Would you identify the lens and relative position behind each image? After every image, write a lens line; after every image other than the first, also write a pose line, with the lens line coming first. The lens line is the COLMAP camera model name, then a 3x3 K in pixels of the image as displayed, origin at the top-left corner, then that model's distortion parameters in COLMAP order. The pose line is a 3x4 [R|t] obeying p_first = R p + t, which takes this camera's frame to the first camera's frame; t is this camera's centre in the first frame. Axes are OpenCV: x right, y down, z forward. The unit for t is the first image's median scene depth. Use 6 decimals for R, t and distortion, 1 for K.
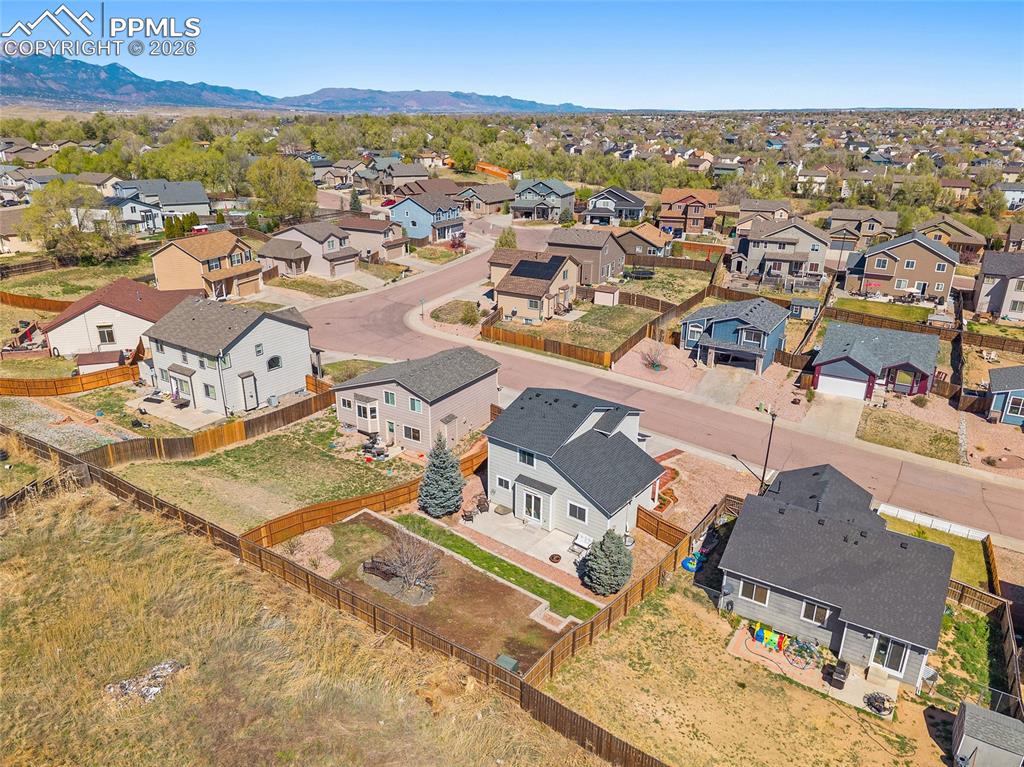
lens RADIAL K [[706.9, 0, 526.3], [0, 706.9, 368.9], [0, 0, 1]] dist [0.083662, -0.088718]
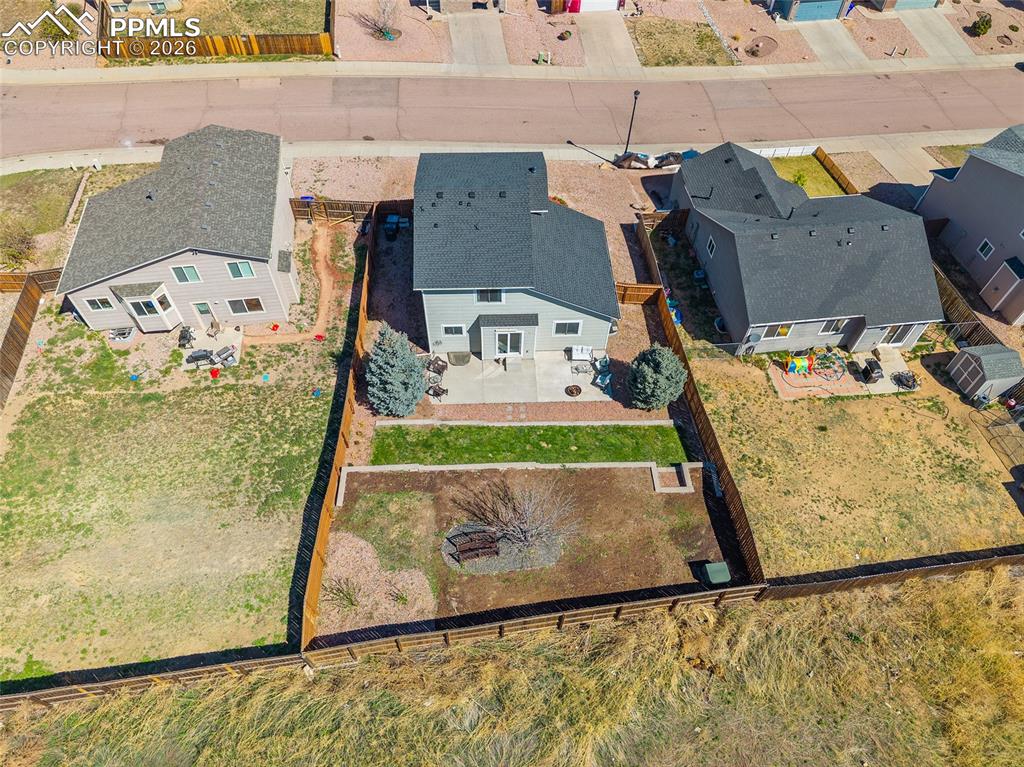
lens RADIAL K [[705.8, 0, 516.0], [0, 705.8, 363.8], [0, 0, 1]] dist [0.023876, -0.023982]
pose [[0.775659, -0.497179, 0.388802, -0.303517], [0.202025, 0.779186, 0.593342, -0.254960], [-0.597946, -0.381684, 0.704825, 0.431715]]
